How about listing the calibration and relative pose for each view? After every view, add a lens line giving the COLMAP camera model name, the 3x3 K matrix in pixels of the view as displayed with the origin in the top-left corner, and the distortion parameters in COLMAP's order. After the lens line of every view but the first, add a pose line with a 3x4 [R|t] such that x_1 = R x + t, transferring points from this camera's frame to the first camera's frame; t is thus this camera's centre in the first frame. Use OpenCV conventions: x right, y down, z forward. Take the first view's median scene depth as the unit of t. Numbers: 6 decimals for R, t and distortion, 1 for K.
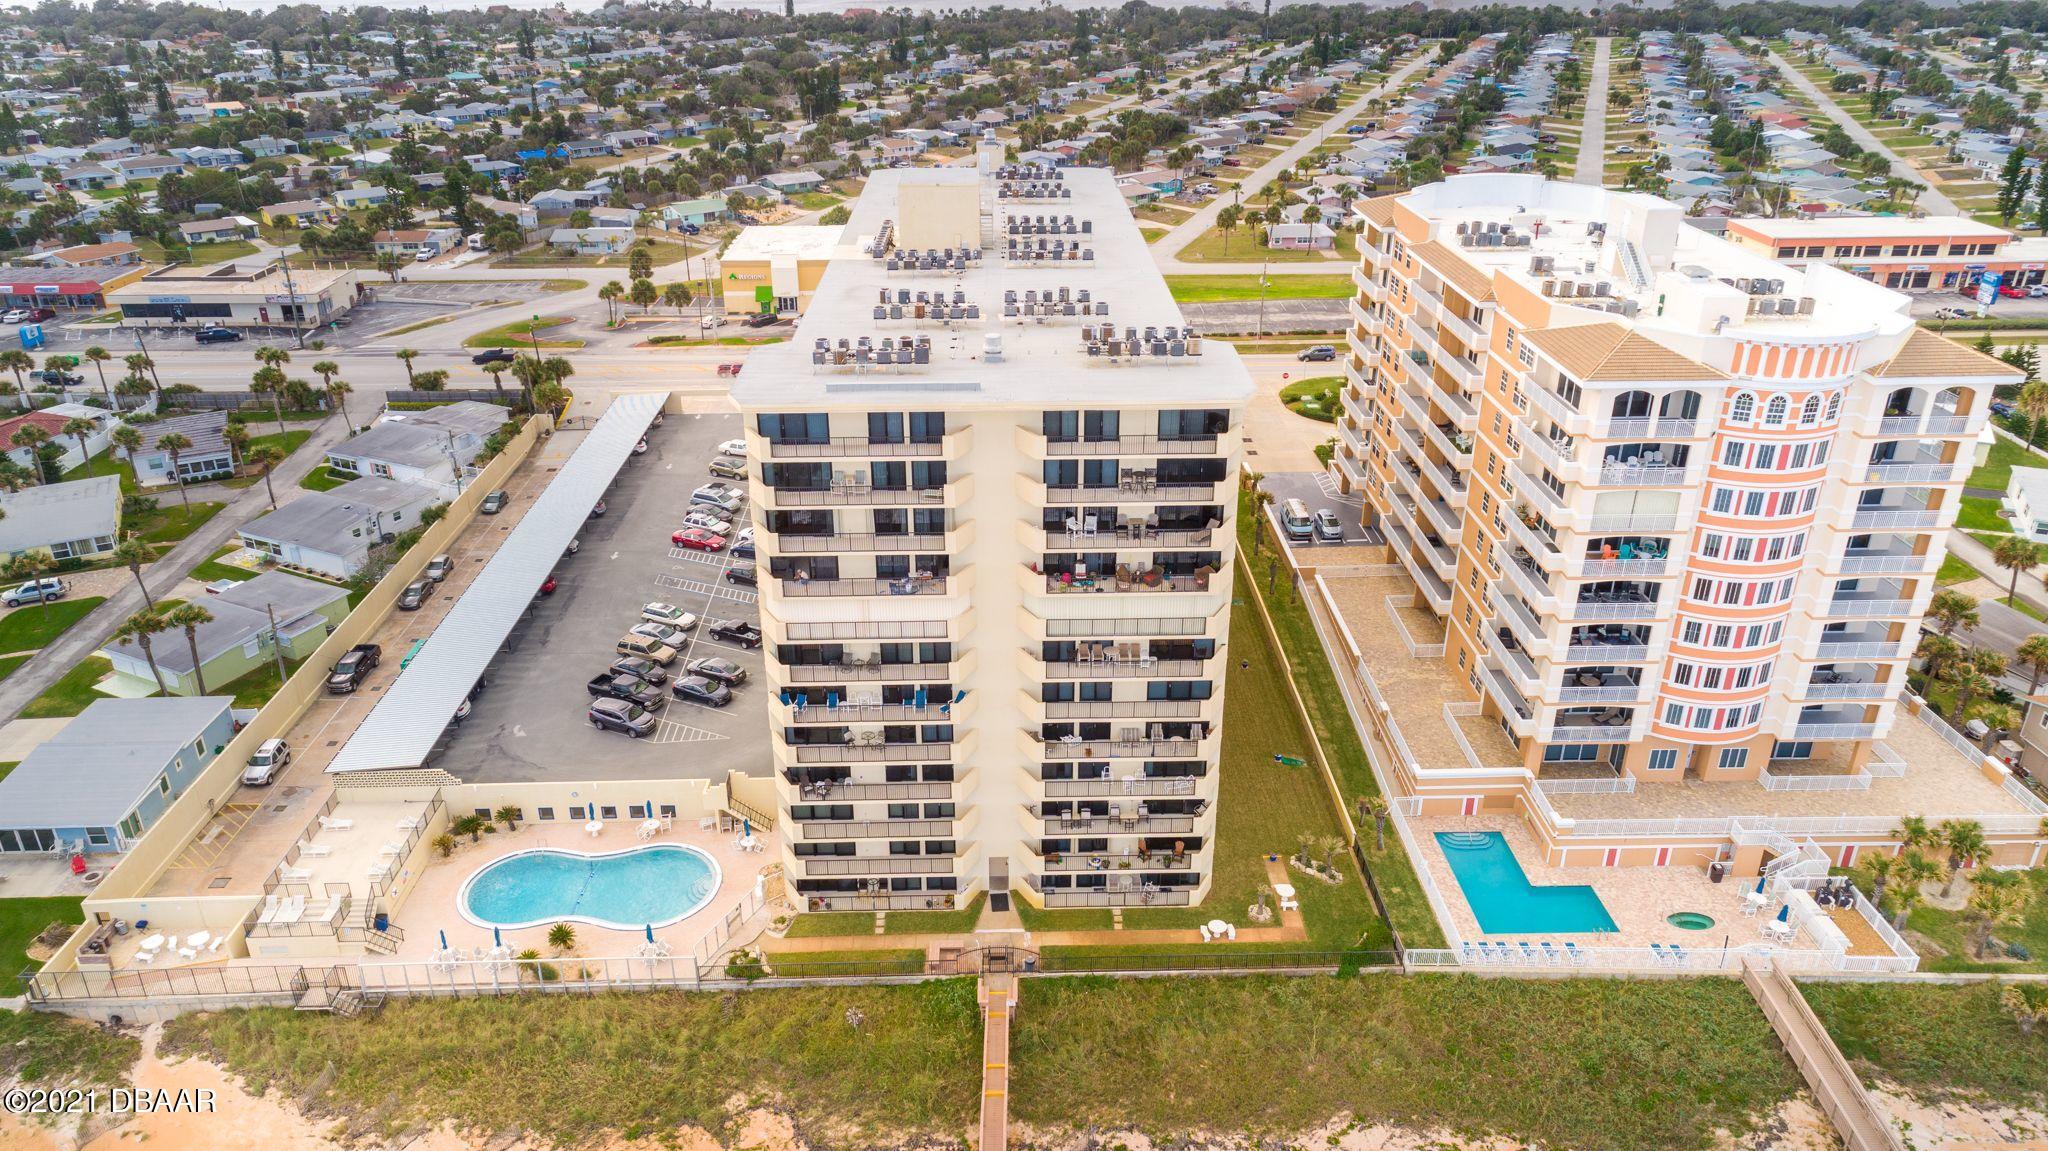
lens RADIAL K [[1403.6, 0, 1005.2], [0, 1403.6, 561.2], [0, 0, 1]] dist [0.010168, 0.013853]
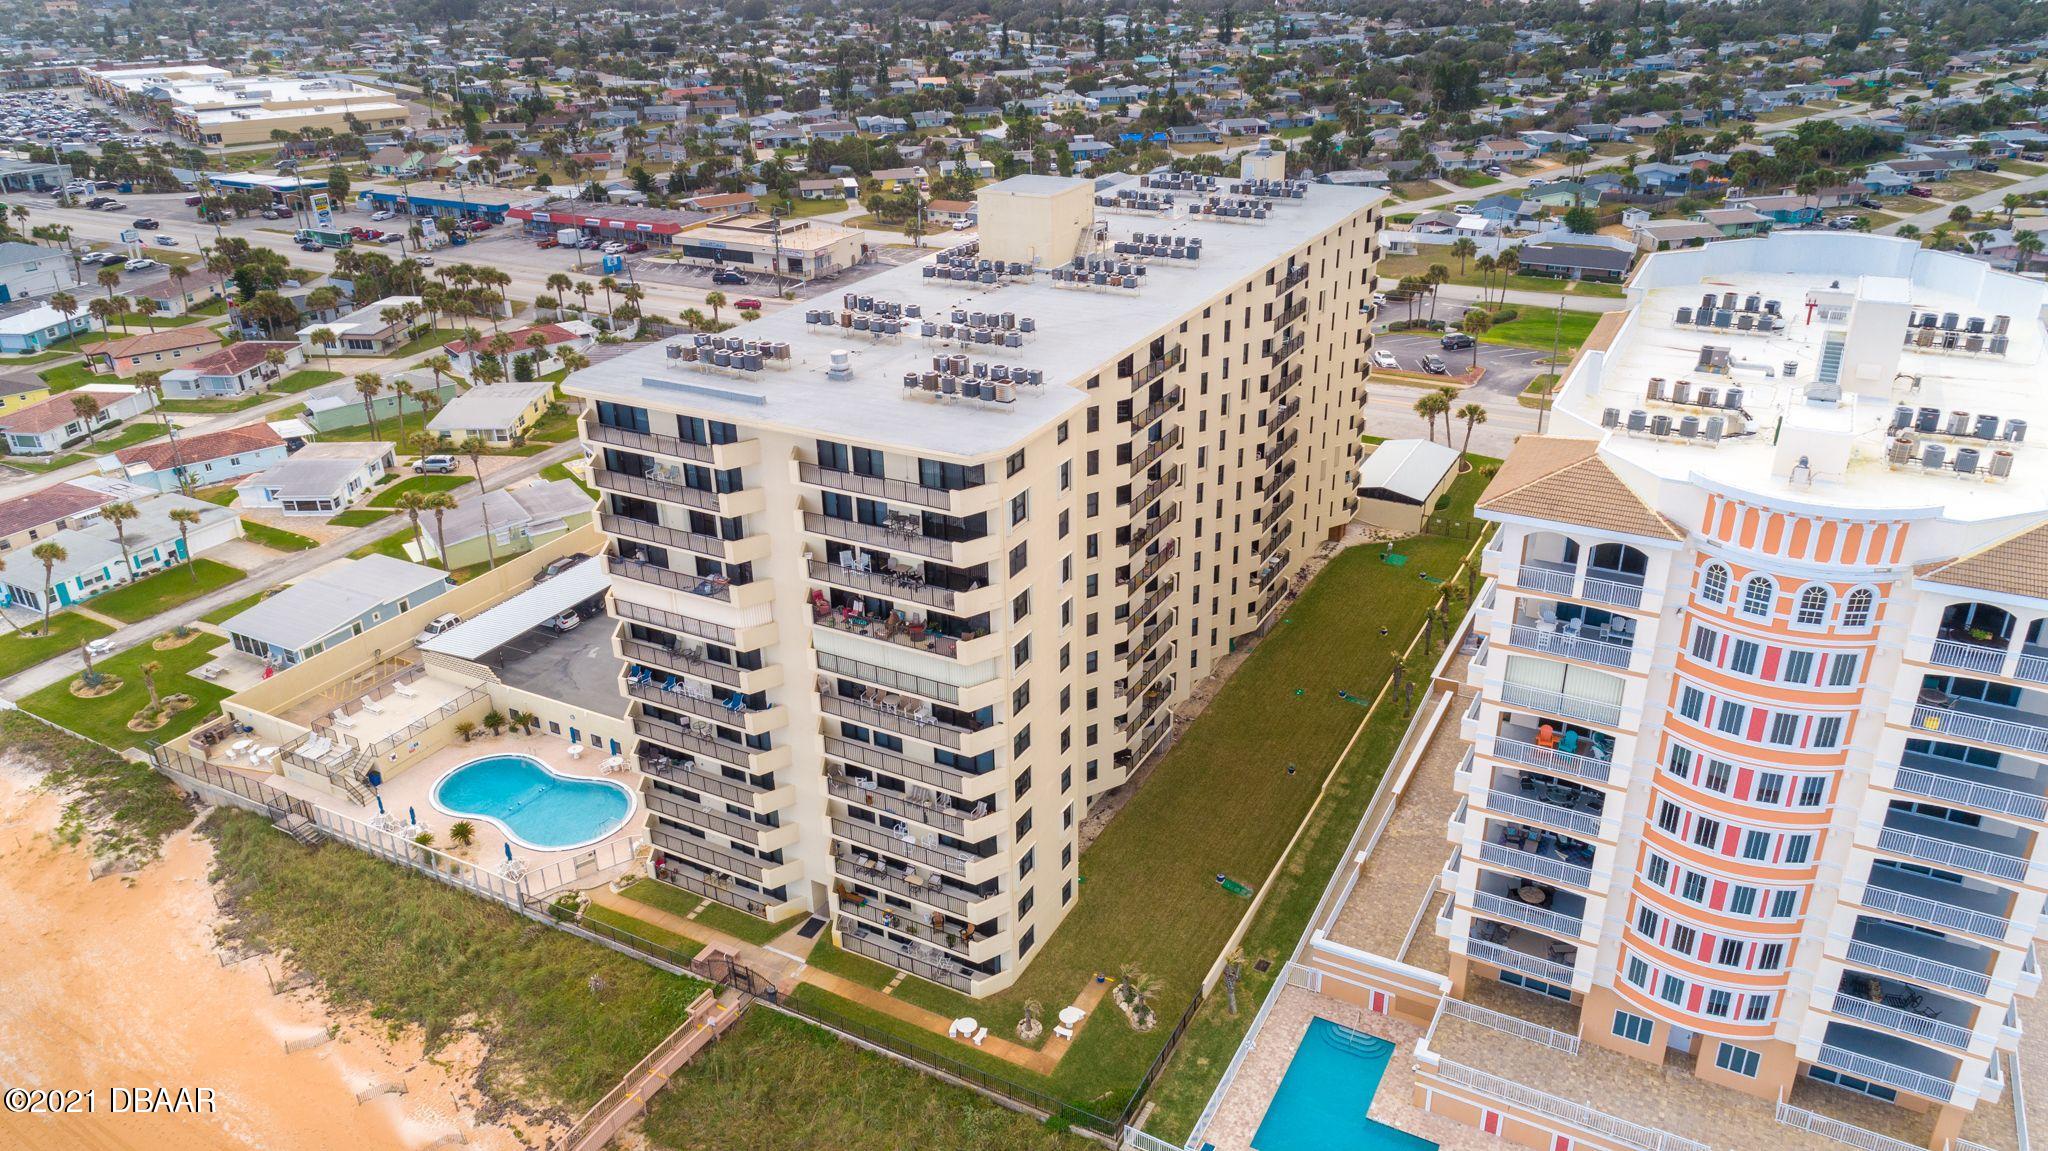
lens RADIAL K [[1403.6, 0, 1029.3], [0, 1403.6, 578.3], [0, 0, 1]] dist [0.010168, 0.013853]
pose [[0.866252, 0.198845, -0.458331, 0.541228], [-0.189539, 0.979601, 0.066765, -0.092250], [0.462258, 0.029037, 0.886270, 0.198666]]
